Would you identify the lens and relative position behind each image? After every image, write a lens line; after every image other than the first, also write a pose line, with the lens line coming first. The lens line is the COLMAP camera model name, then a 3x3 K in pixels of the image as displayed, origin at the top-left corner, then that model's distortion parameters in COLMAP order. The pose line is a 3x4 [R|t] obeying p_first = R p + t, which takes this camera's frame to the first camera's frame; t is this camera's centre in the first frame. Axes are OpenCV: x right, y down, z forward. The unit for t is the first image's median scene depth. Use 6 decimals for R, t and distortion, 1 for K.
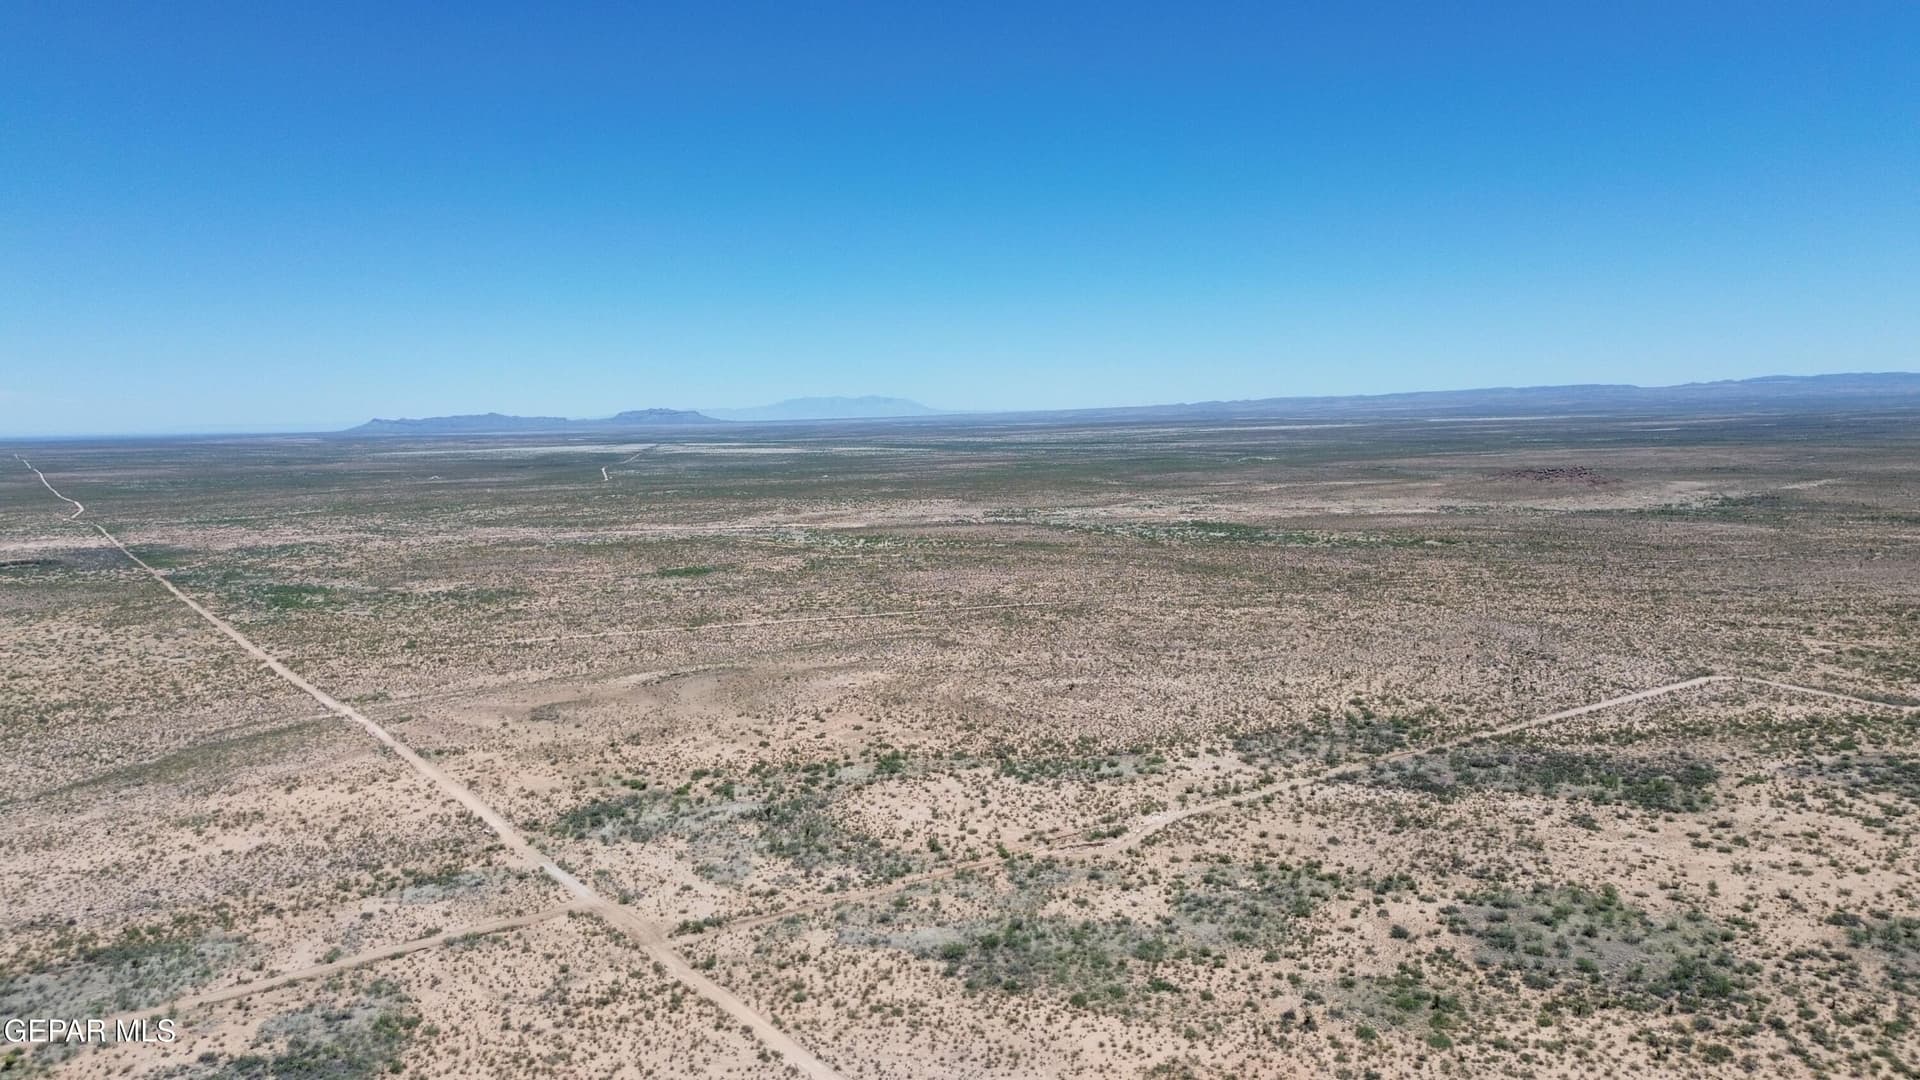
lens RADIAL K [[1361.6, 0, 942.6], [0, 1361.6, 544.7], [0, 0, 1]] dist [0.064171, -0.064652]
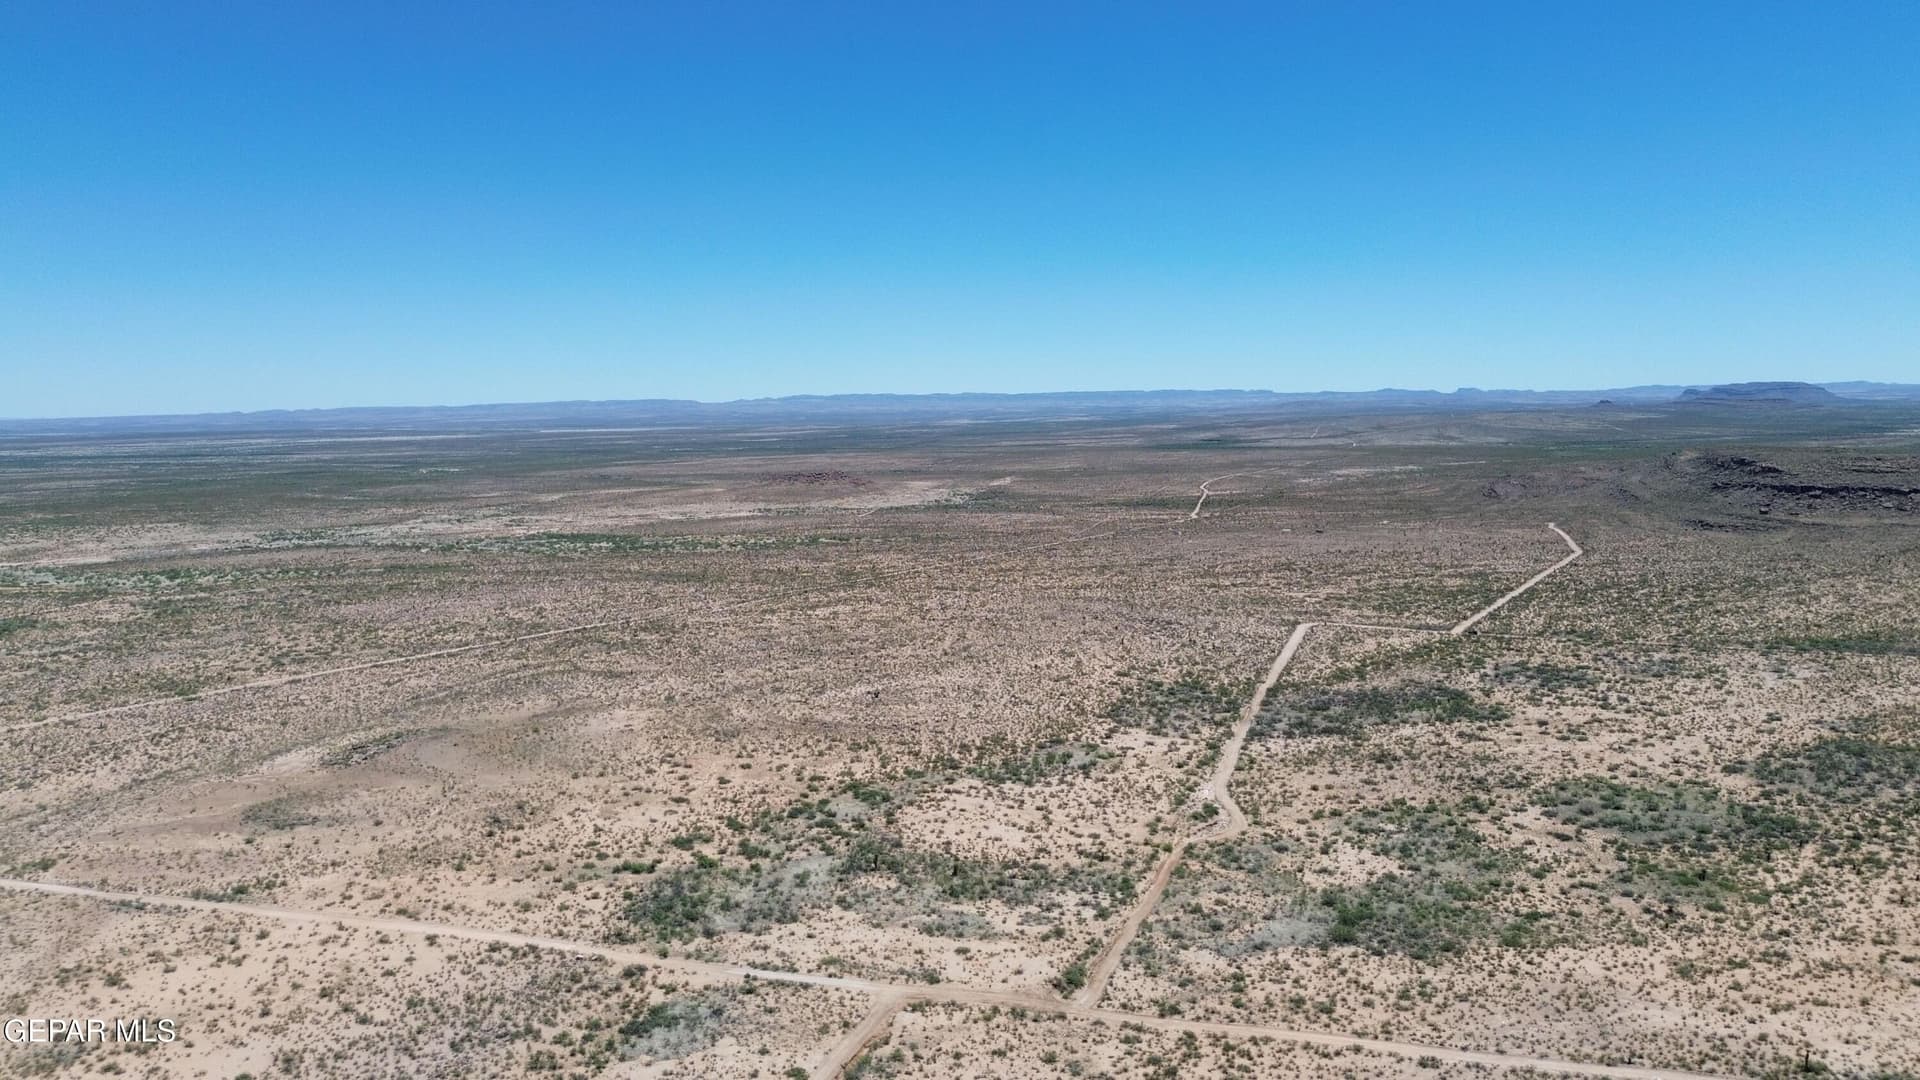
lens RADIAL K [[1361.6, 0, 947.2], [0, 1361.6, 548.7], [0, 0, 1]] dist [0.064171, -0.064652]
pose [[0.790410, -0.053507, 0.610236, -0.643610], [0.056968, 0.998281, 0.013743, -0.013676], [-0.609923, 0.023901, 0.792100, 0.287250]]
